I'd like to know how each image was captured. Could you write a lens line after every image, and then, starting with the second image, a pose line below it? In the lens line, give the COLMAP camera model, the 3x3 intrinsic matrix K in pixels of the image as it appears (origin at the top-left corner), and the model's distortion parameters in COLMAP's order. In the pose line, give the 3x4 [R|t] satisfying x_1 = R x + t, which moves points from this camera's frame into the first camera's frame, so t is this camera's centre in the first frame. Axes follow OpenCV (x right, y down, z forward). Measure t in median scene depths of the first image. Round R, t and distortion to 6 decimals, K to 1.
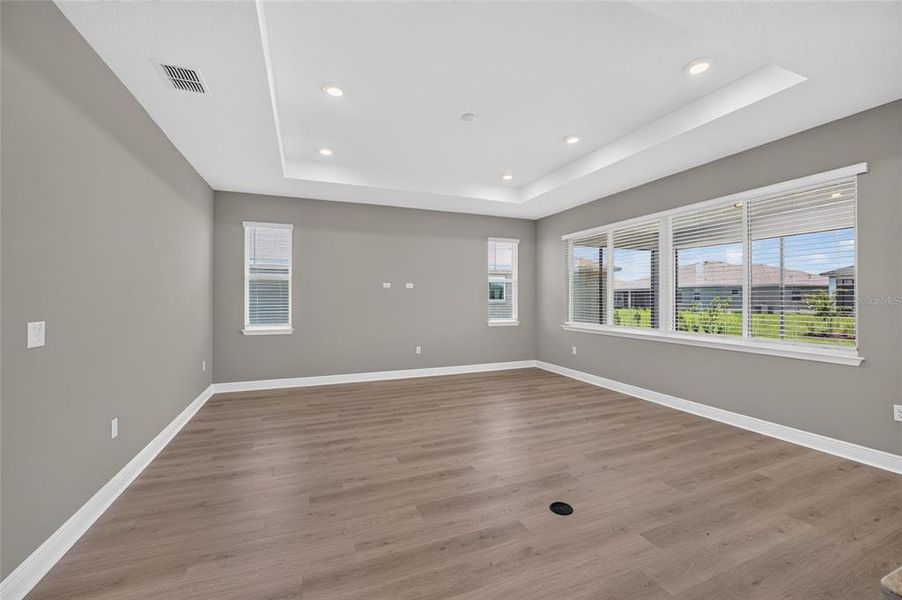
lens RADIAL K [[371.2, 0, 451.0], [0, 371.2, 300.0], [0, 0, 1]] dist [-0.024877, 0.004582]
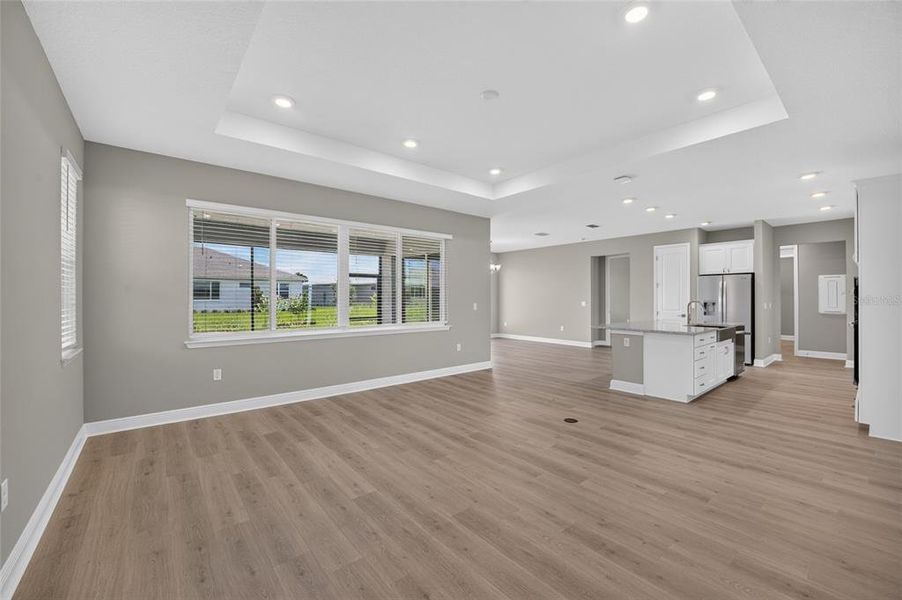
lens RADIAL K [[371.2, 0, 451.0], [0, 371.2, 300.0], [0, 0, 1]] dist [-0.024877, 0.004582]
pose [[-0.316725, -0.006326, 0.948496, -0.696160], [0.004604, 0.999956, 0.008207, -0.007867], [-0.948506, 0.006966, -0.316682, 1.248857]]
